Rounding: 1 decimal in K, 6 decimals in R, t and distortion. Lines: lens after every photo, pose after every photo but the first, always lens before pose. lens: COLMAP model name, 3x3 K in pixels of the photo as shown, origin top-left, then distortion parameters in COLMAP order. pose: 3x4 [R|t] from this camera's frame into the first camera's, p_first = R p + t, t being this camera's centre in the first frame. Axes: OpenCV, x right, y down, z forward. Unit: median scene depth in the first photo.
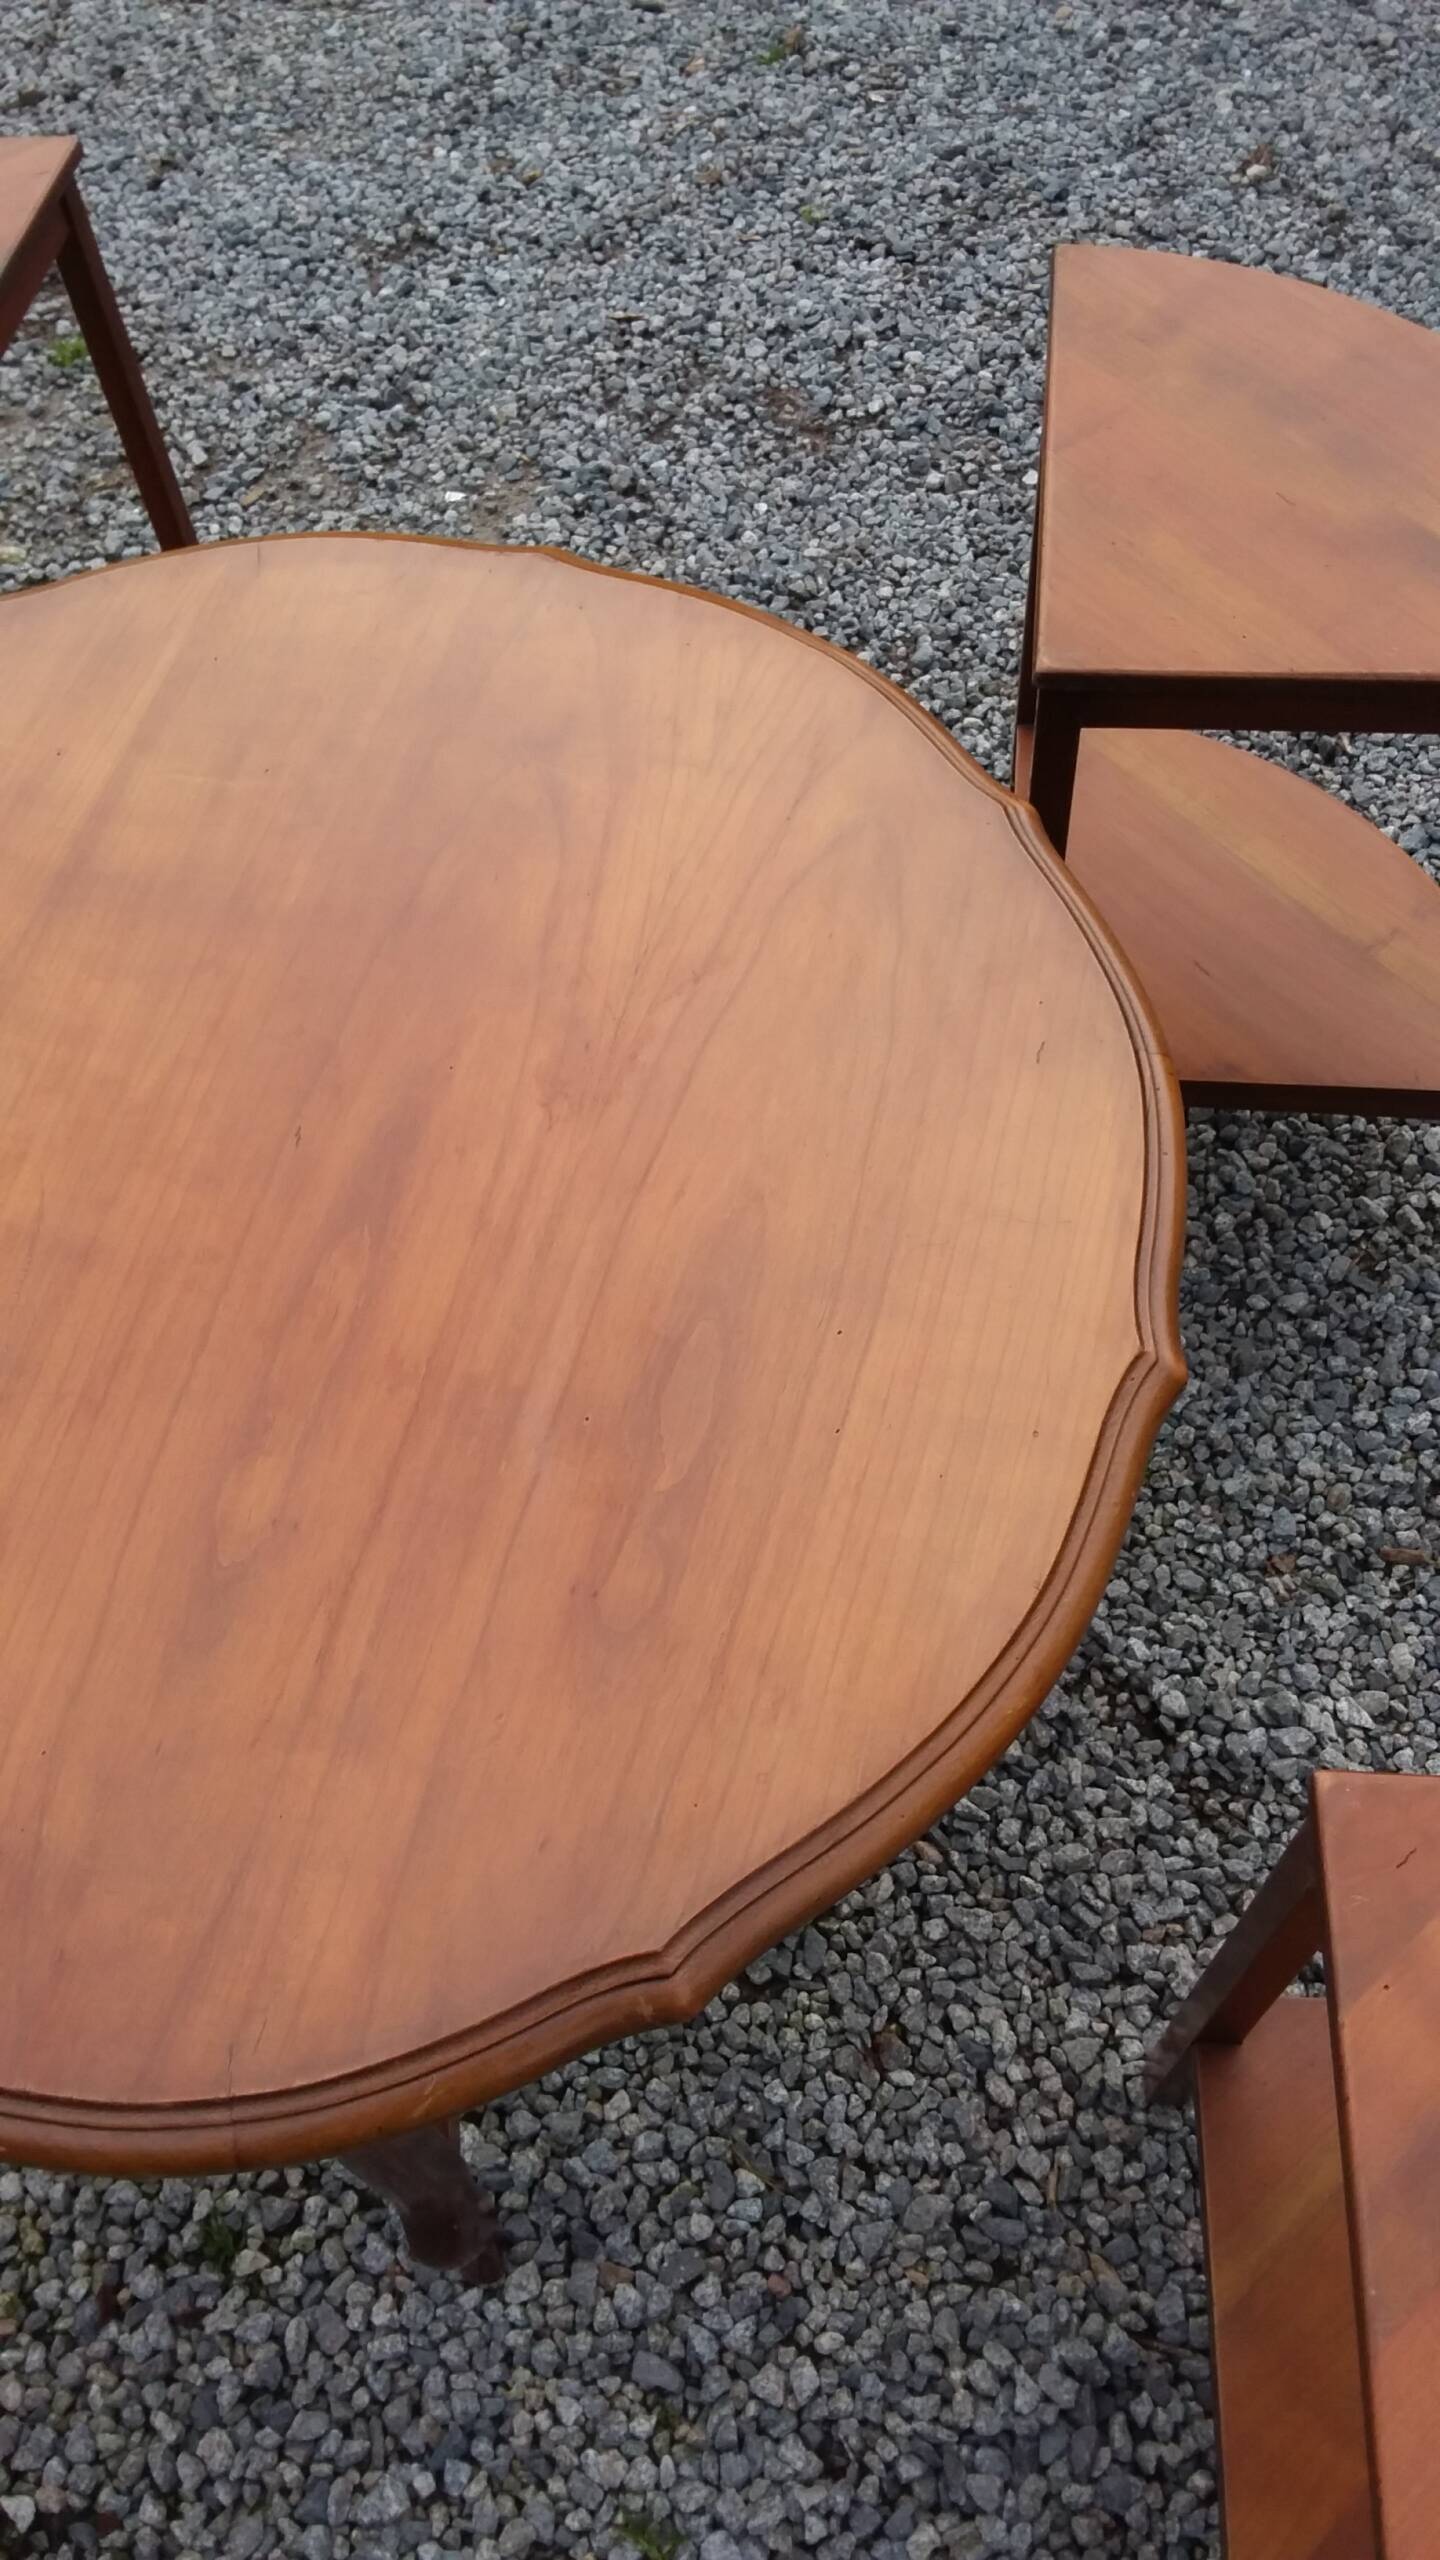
lens RADIAL K [[2079.6, 0, 725.4], [0, 2079.6, 1242.7], [0, 0, 1]] dist [0.121409, -0.218295]
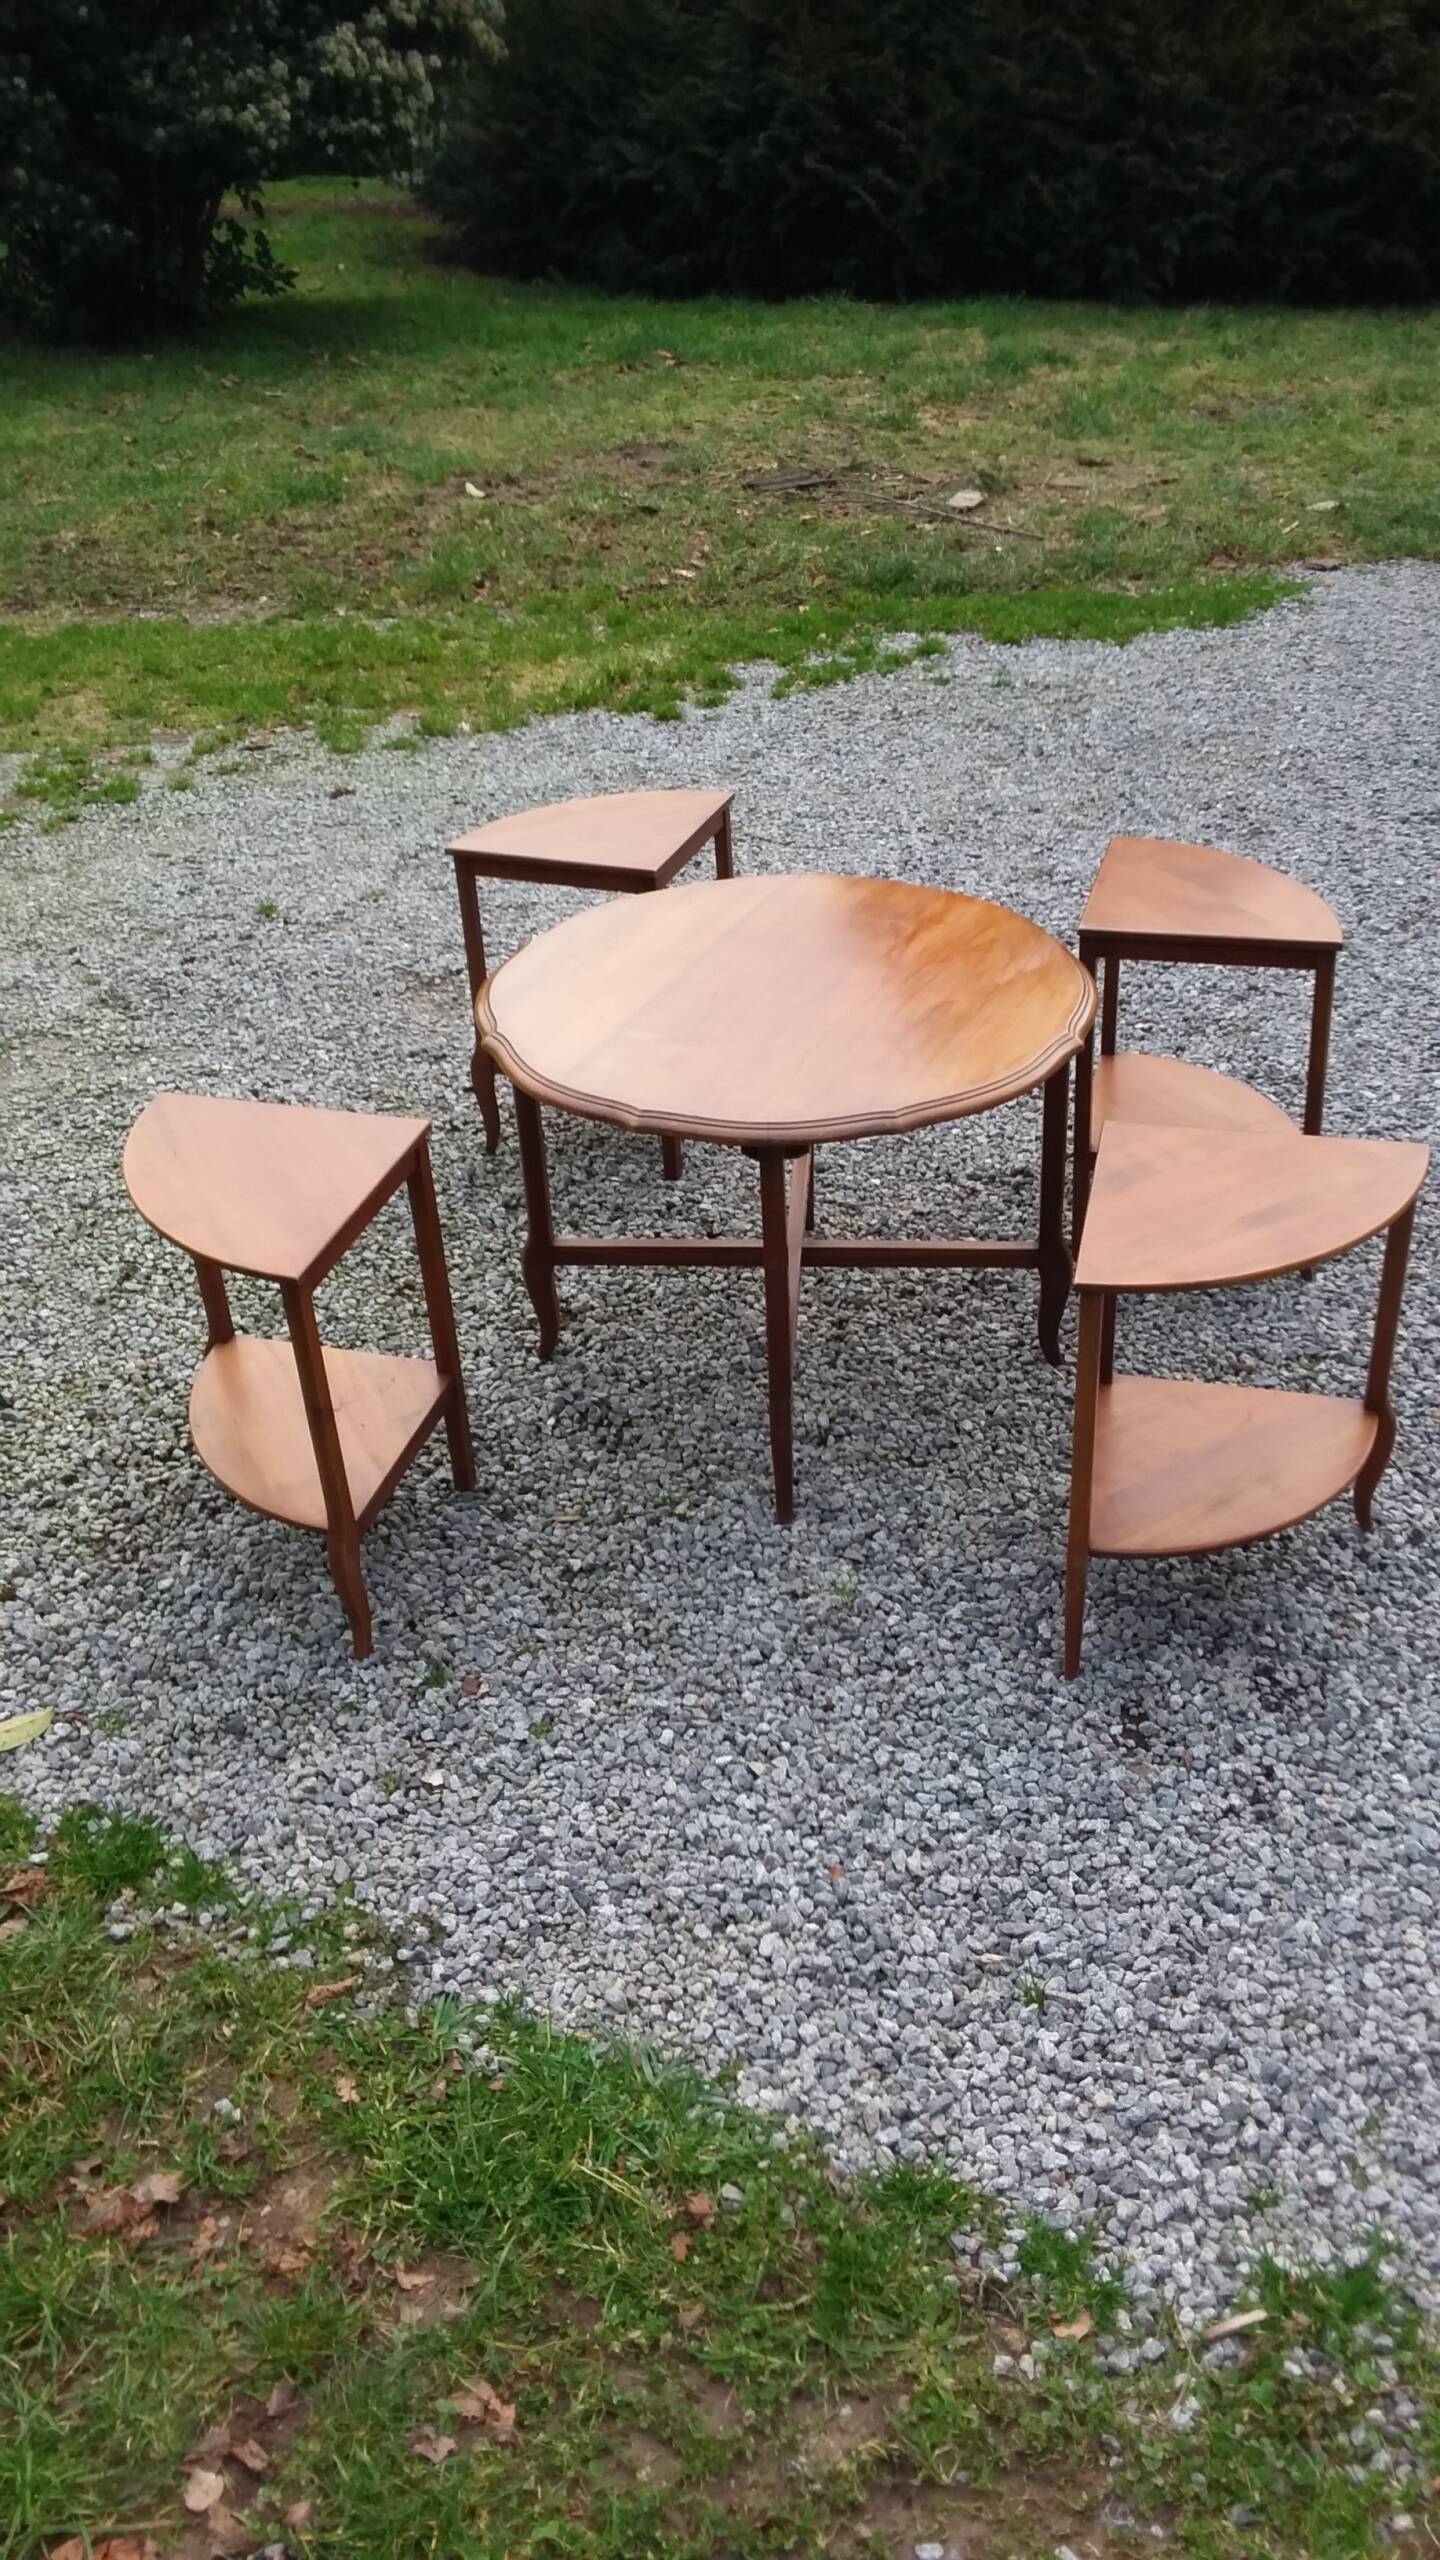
lens RADIAL K [[2060.6, 0, 725.8], [0, 2060.6, 1227.1], [0, 0, 1]] dist [0.129911, -0.228038]
pose [[0.983048, 0.096576, -0.155850, 0.083995], [-0.156067, 0.886880, -0.434841, 0.702036], [0.096225, 0.451793, 0.886918, -0.667300]]
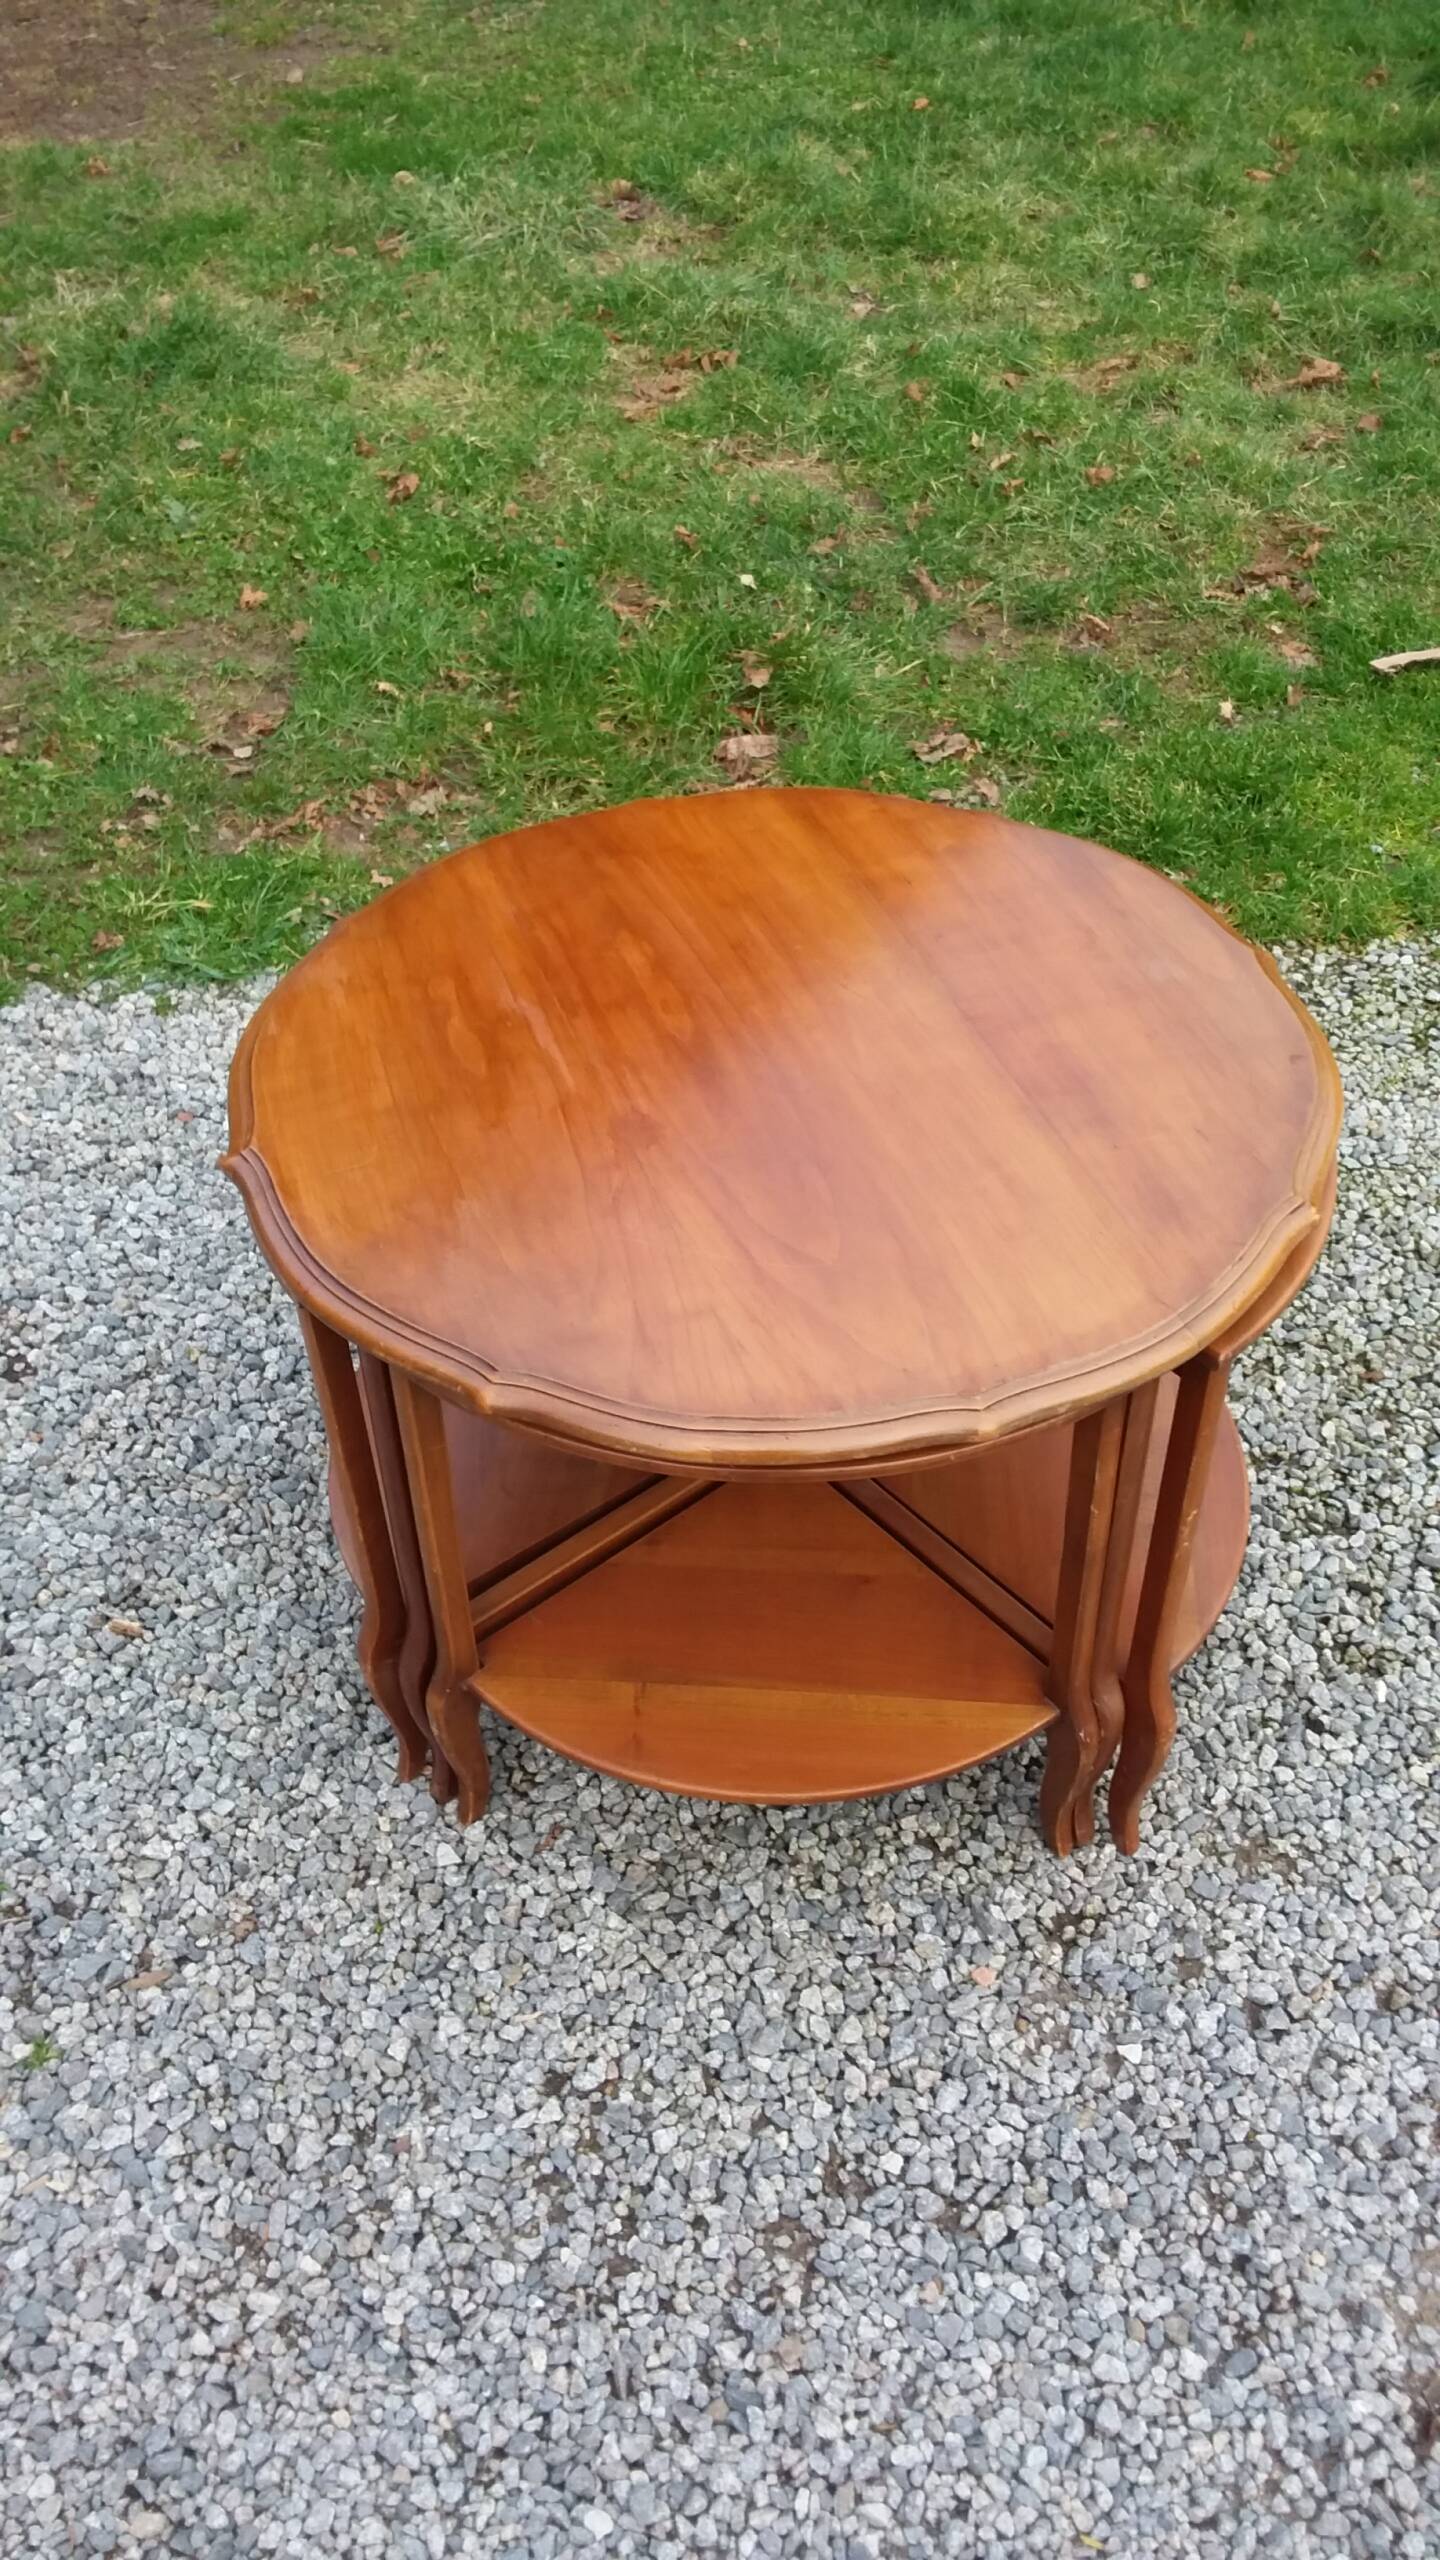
lens RADIAL K [[2060.6, 0, 744.4], [0, 2060.6, 1252.1], [0, 0, 1]] dist [0.129911, -0.228038]
pose [[-0.830027, 0.405965, -0.382423, 0.230081], [-0.439776, -0.054701, 0.896440, -0.697600], [0.343005, 0.912250, 0.223937, 0.342813]]
